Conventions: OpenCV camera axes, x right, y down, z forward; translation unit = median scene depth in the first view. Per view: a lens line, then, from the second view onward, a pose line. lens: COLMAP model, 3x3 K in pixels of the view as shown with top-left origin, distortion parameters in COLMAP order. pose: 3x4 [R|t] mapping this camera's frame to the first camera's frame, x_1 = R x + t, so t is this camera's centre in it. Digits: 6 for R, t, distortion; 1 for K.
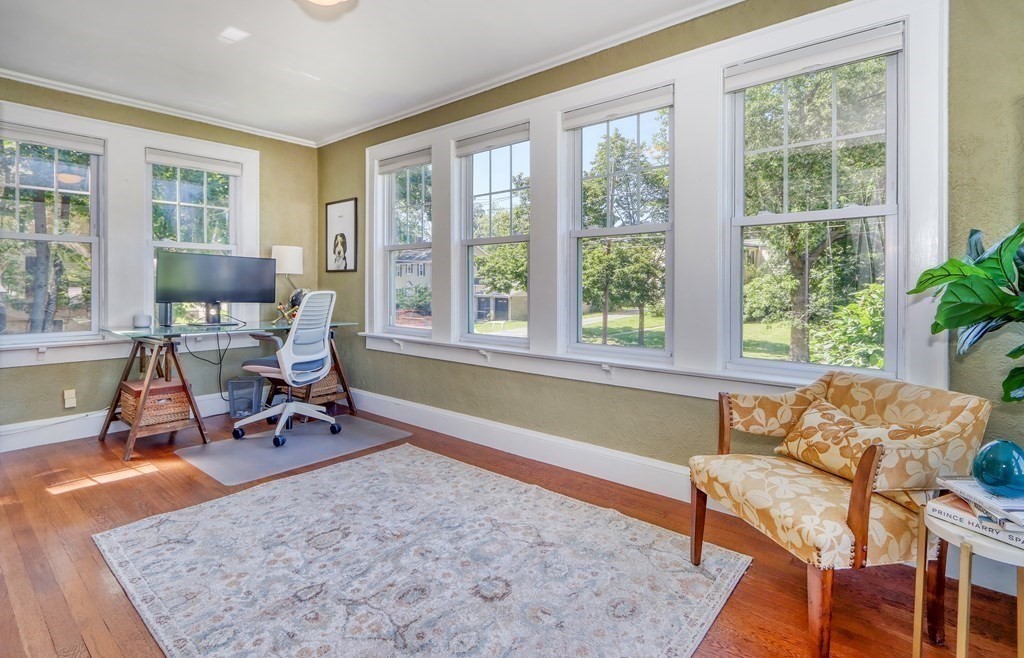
lens RADIAL K [[493.0, 0, 502.2], [0, 493.0, 286.7], [0, 0, 1]] dist [0.002290, -0.000053]
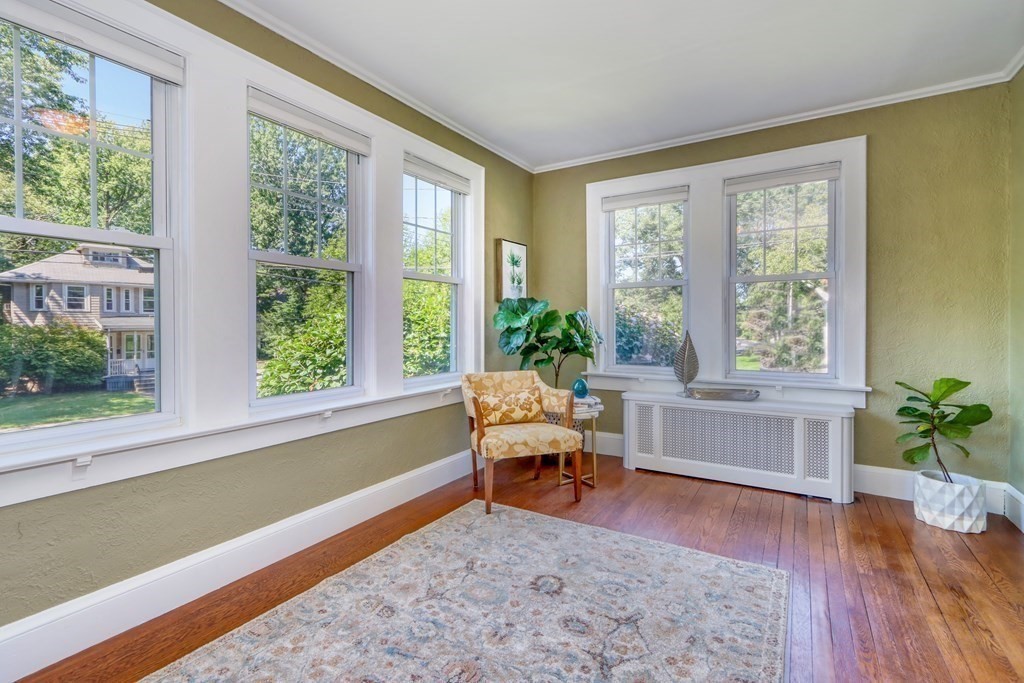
lens RADIAL K [[484.6, 0, 511.9], [0, 484.6, 332.4], [0, 0, 1]] dist [-0.000980, -0.001347]
pose [[-0.178654, -0.010817, 0.983852, -0.954141], [0.006531, 0.999904, 0.012179, 0.007737], [-0.983890, 0.008601, -0.178566, 1.099511]]
